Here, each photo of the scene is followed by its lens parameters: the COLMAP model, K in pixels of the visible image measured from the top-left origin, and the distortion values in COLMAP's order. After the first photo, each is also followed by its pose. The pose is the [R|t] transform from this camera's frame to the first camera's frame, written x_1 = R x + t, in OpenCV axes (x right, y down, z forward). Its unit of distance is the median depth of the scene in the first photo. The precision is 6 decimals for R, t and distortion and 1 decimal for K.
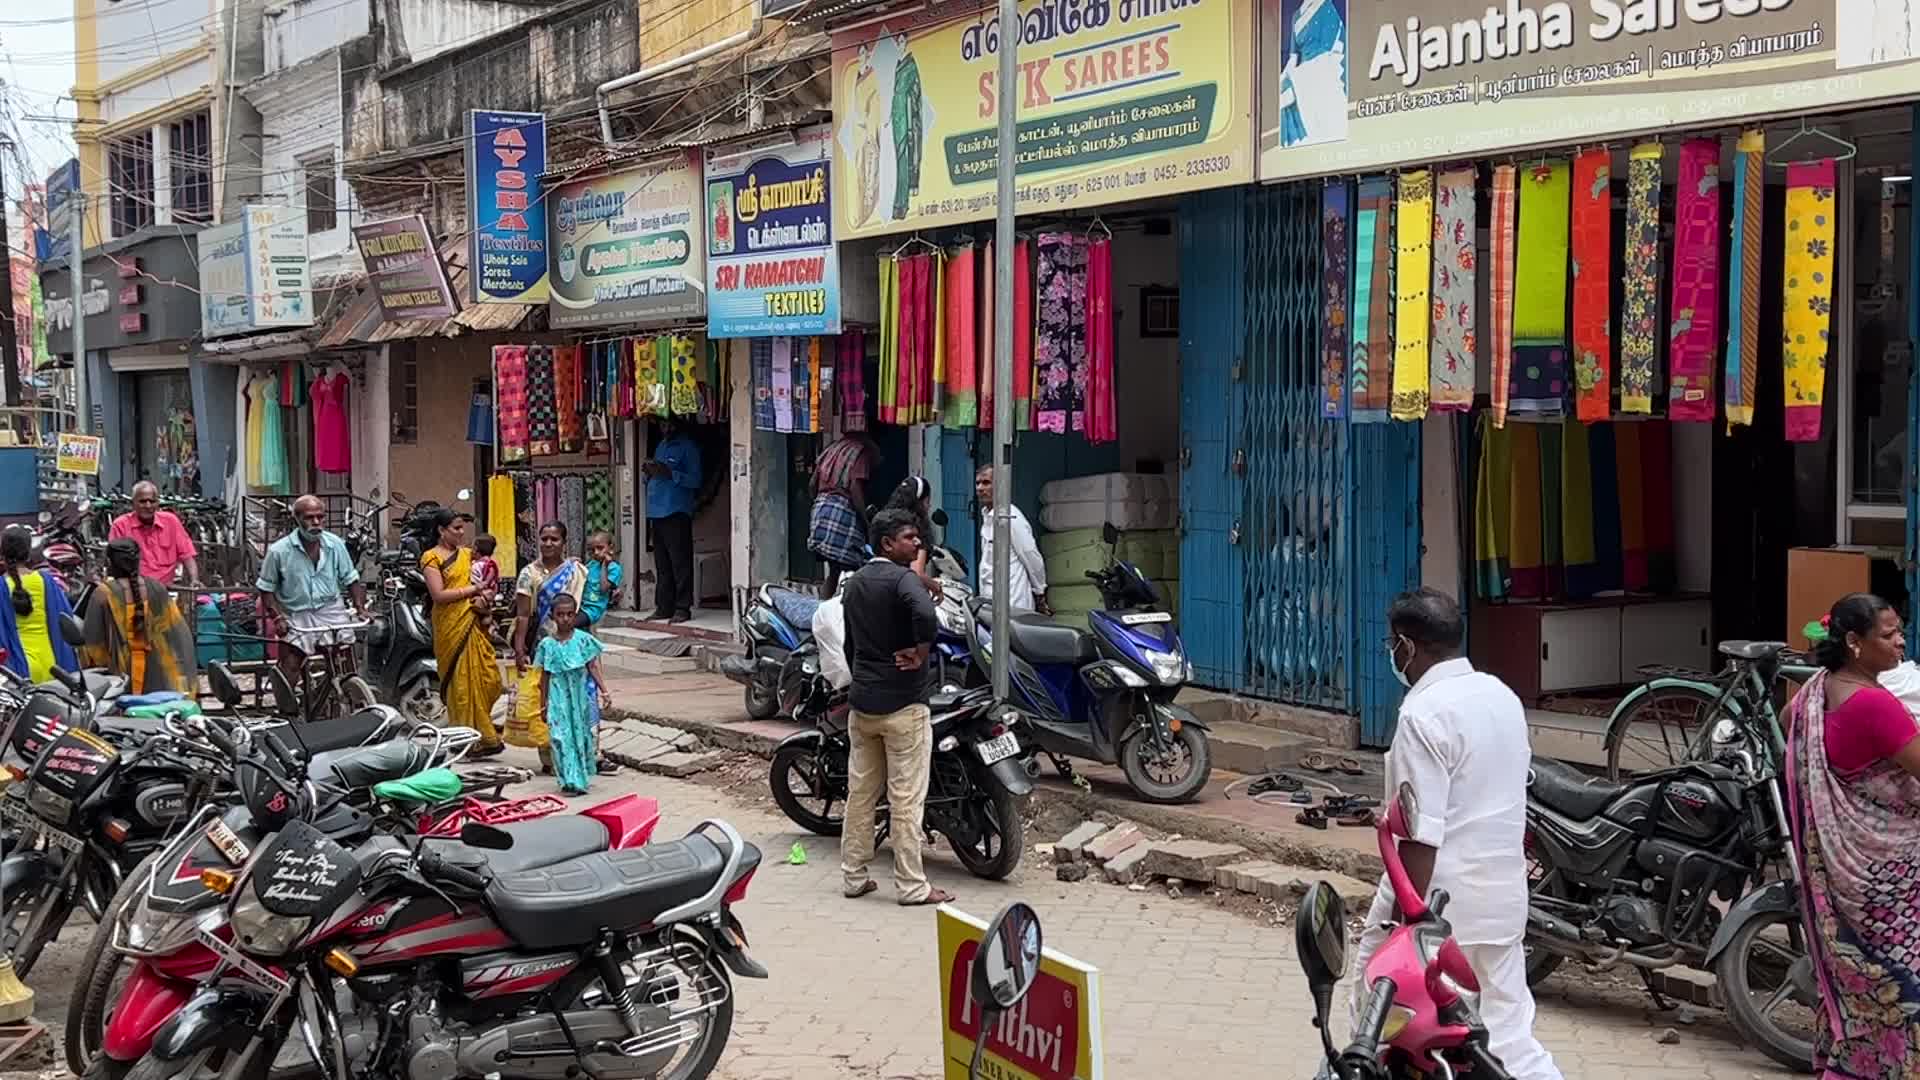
lens RADIAL K [[2346.0, 0, 981.9], [0, 2346.0, 536.2], [0, 0, 1]] dist [0.082635, 0.000000]
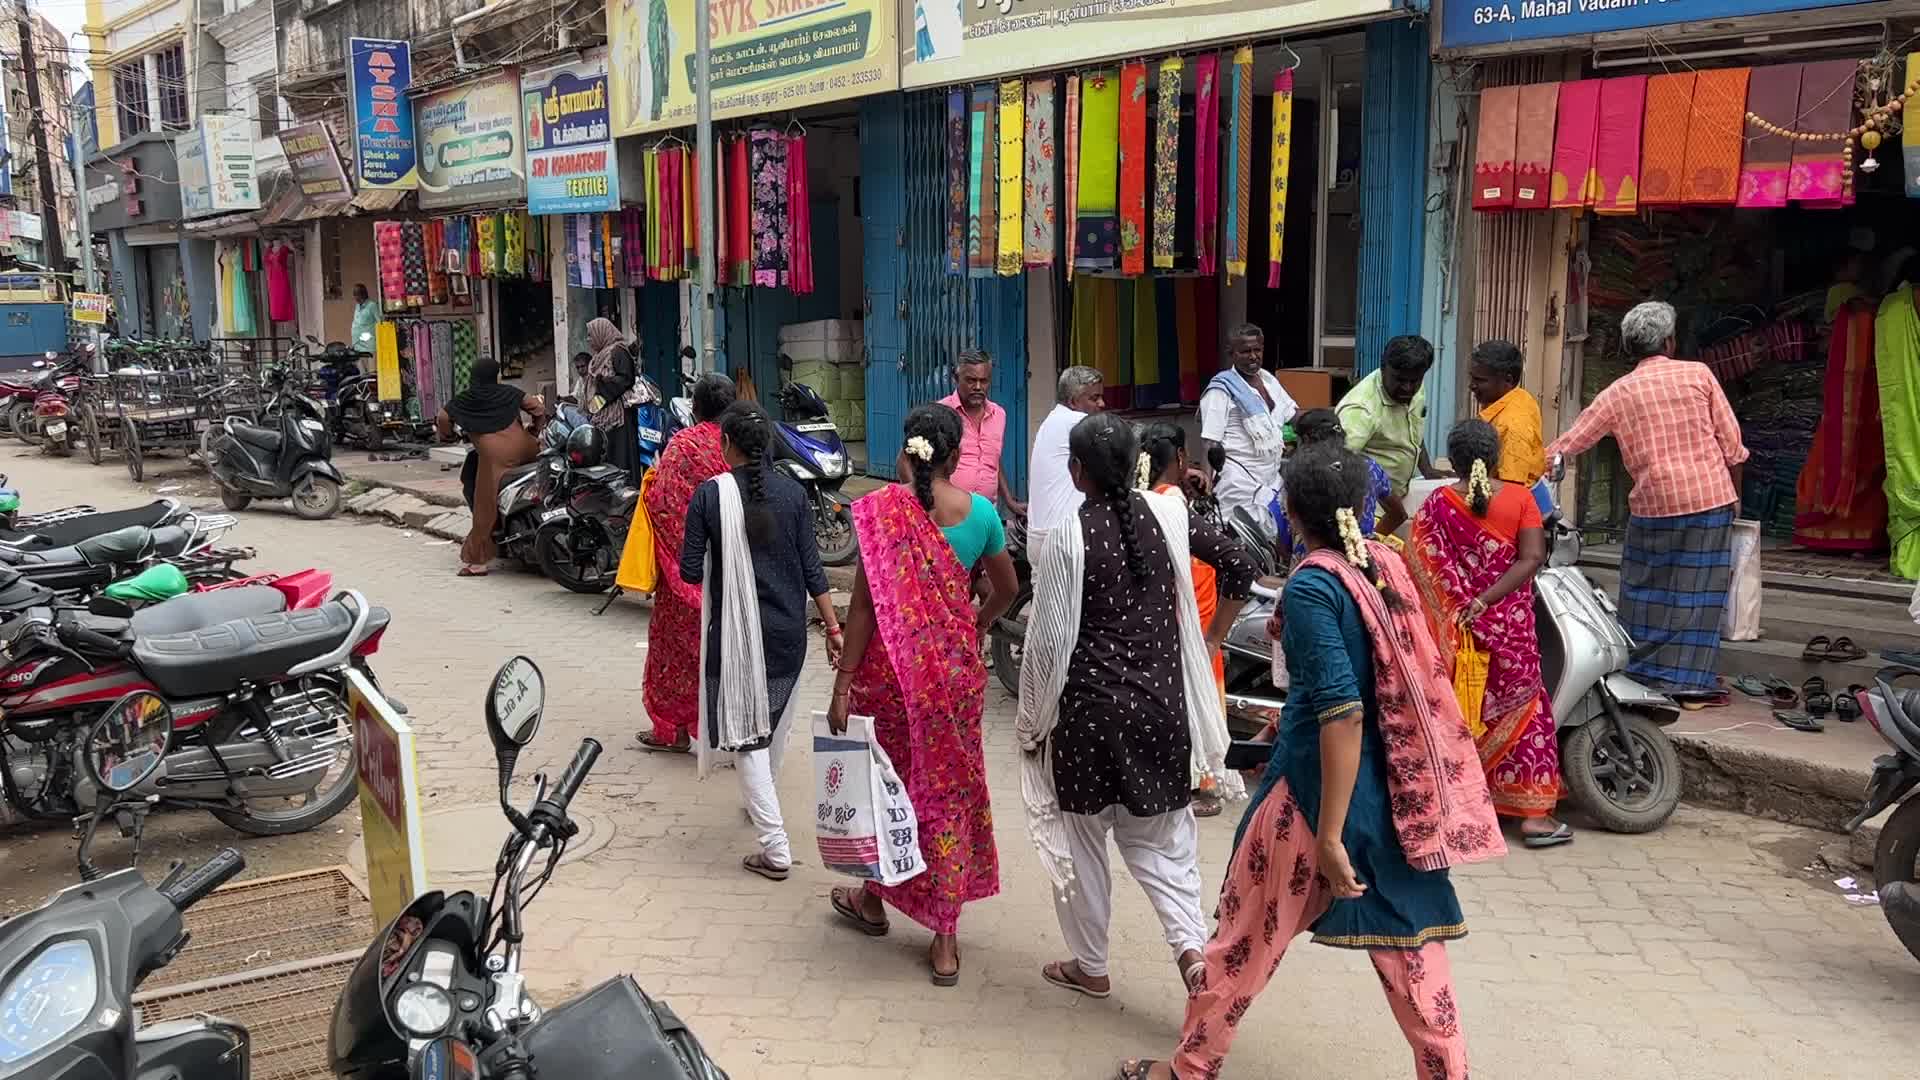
lens RADIAL K [[1647.5, 0, 976.7], [0, 1647.5, 541.5], [0, 0, 1]] dist [0.068399, -0.107450]
pose [[0.996762, -0.012672, 0.079403, 0.069100], [0.004471, 0.994710, 0.102622, 0.003645], [-0.080283, -0.101935, 0.991546, 0.052838]]
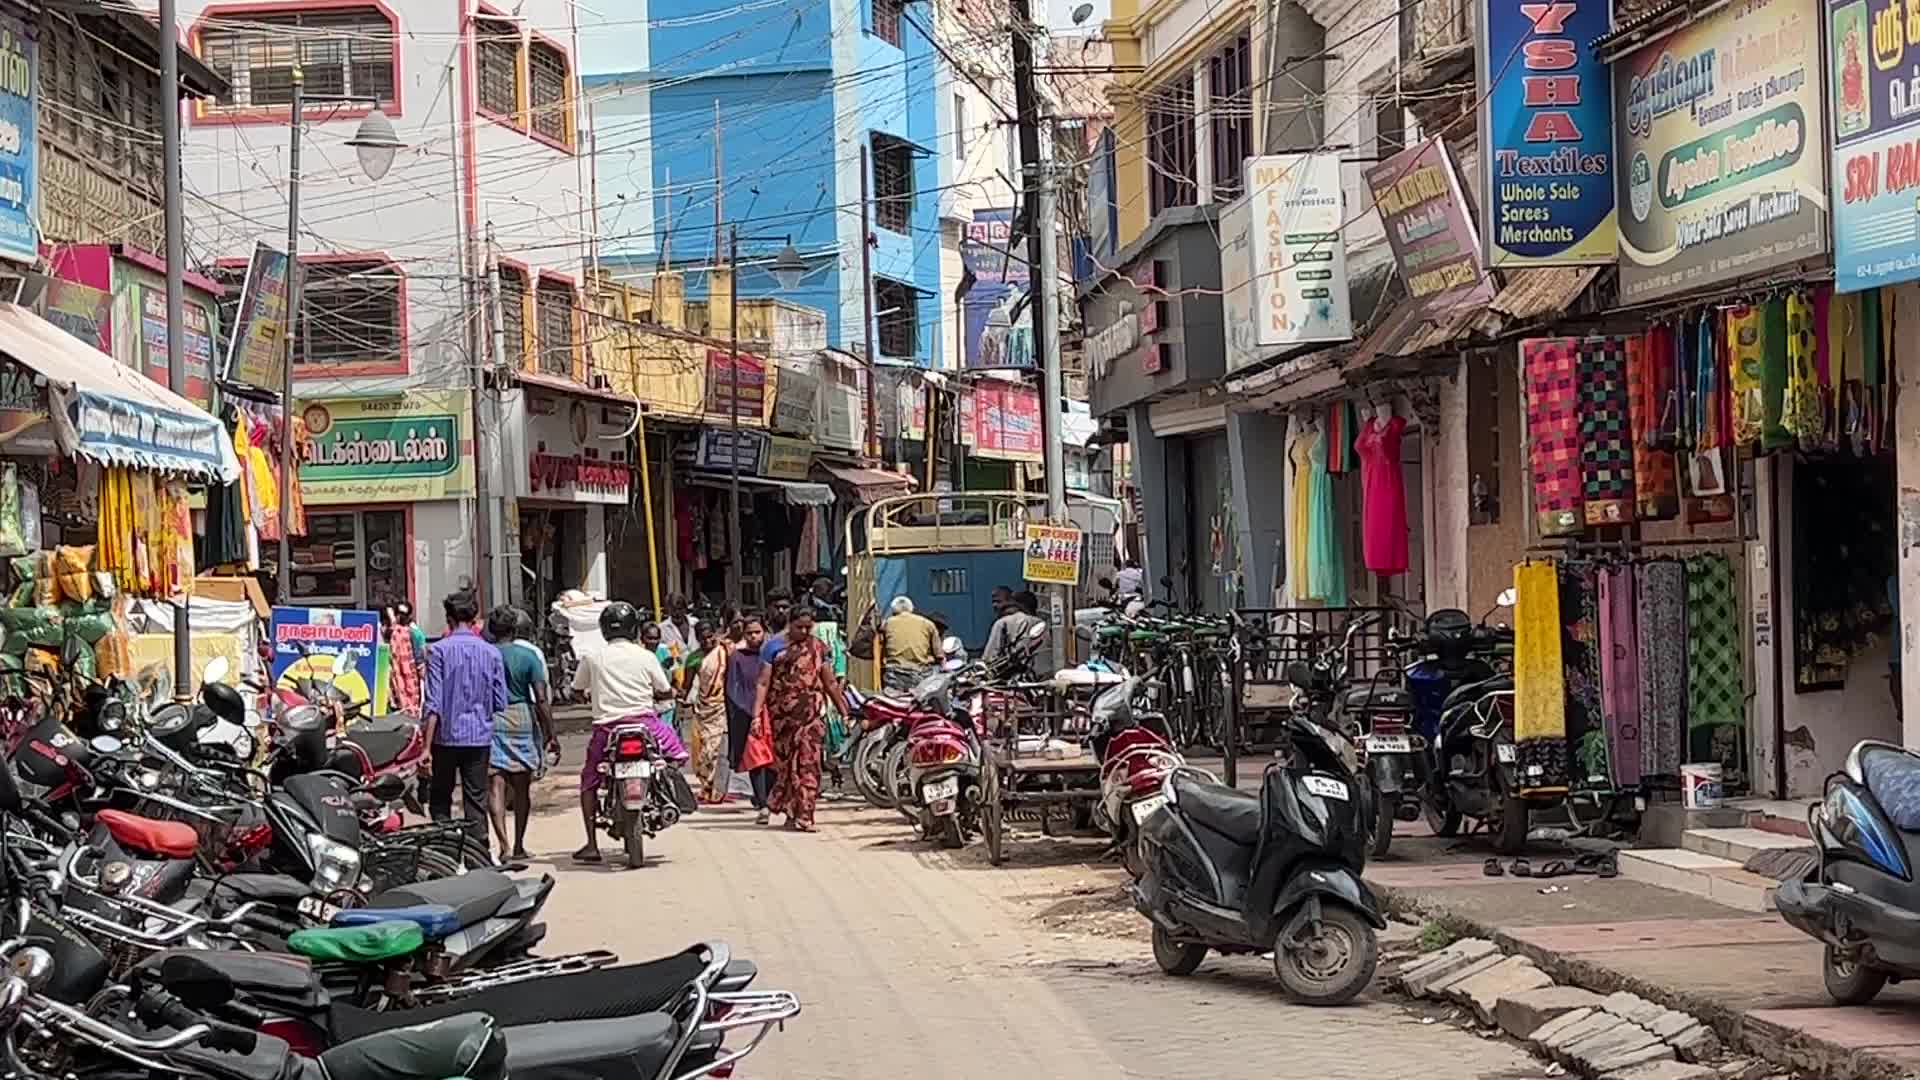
lens RADIAL K [[3486.3, 0, 965.4], [0, 3486.3, 532.1], [0, 0, 1]] dist [0.148627, 0.000000]
pose [[0.886342, -0.022289, -0.462494, 0.097939], [-0.000242, 0.998818, -0.048600, 0.012729], [0.463031, 0.043189, 0.885289, 0.228407]]
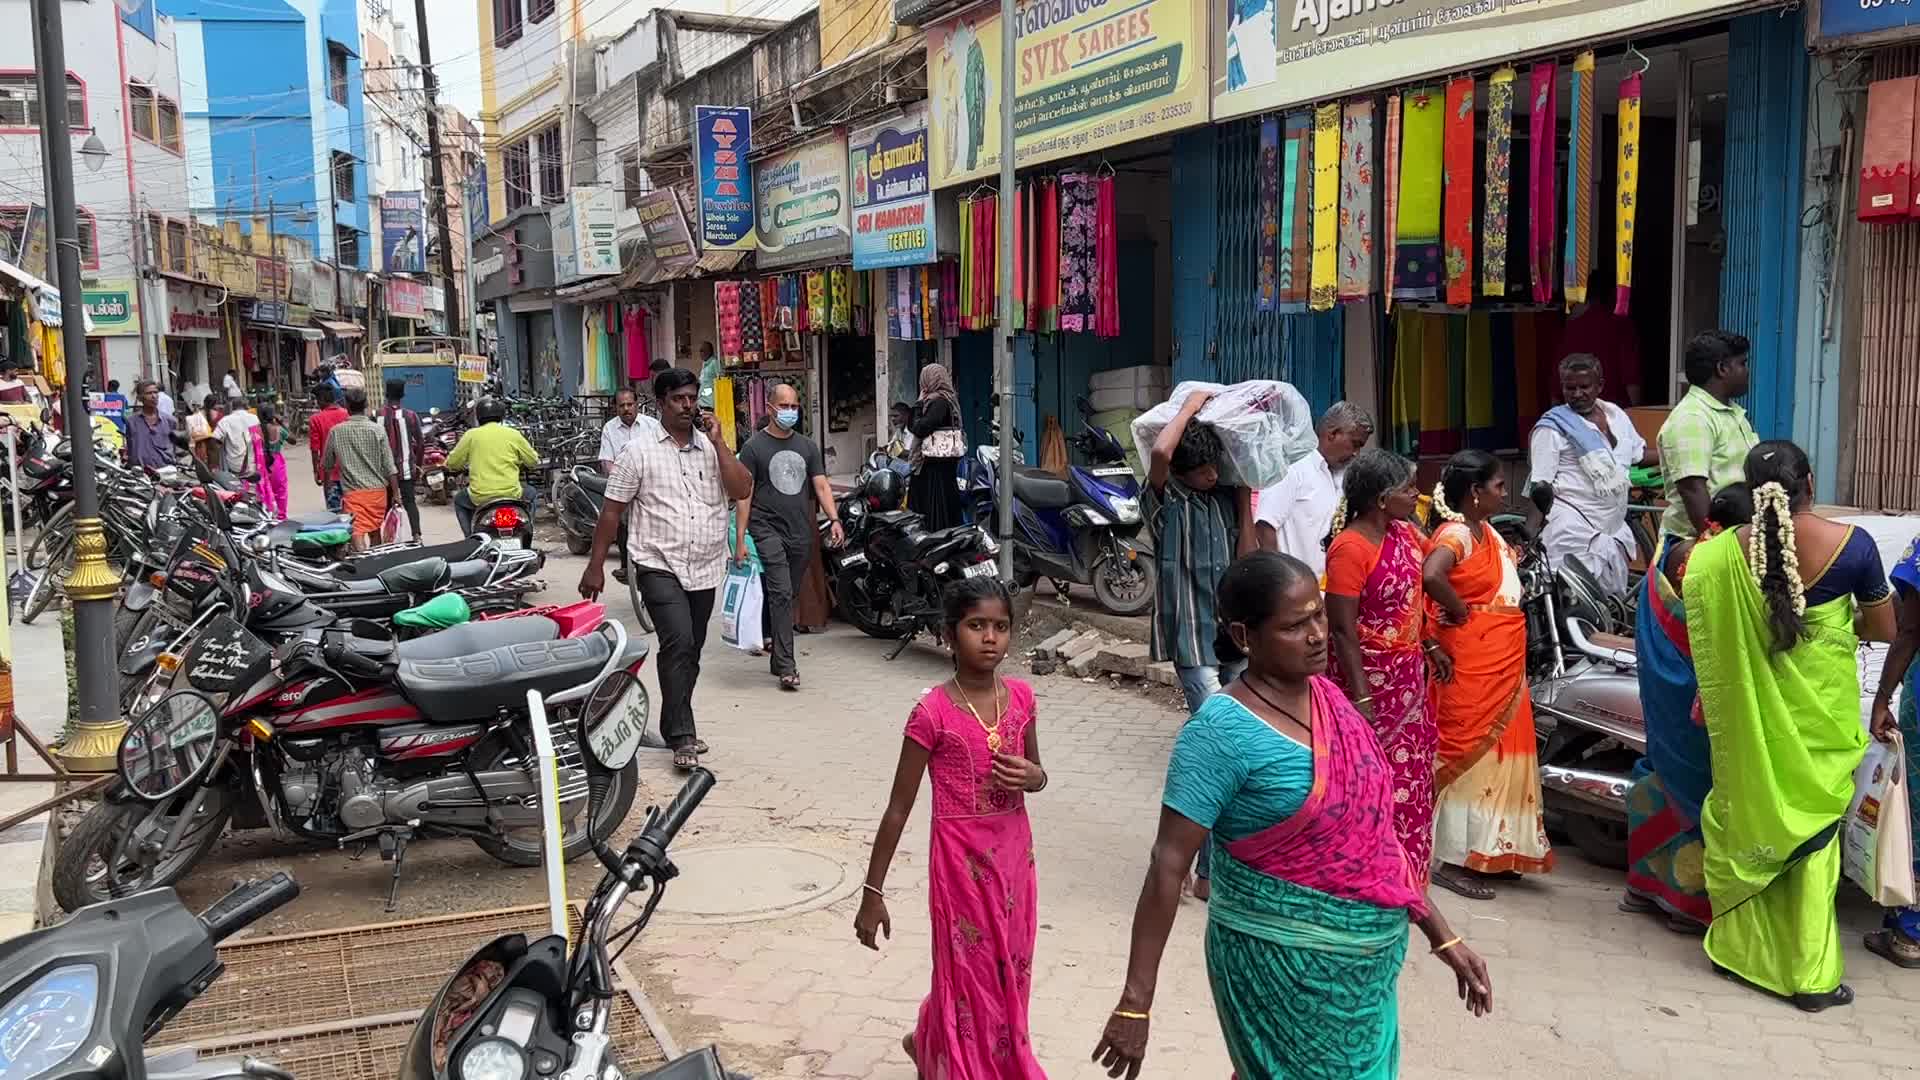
lens RADIAL K [[1647.5, 0, 974.9], [0, 1647.5, 546.0], [0, 0, 1]] dist [0.068399, -0.107450]
pose [[0.991944, 0.003435, -0.126627, 0.086988], [0.005078, 0.997750, 0.066845, 0.012181], [0.126572, -0.066950, 0.989696, 0.082979]]
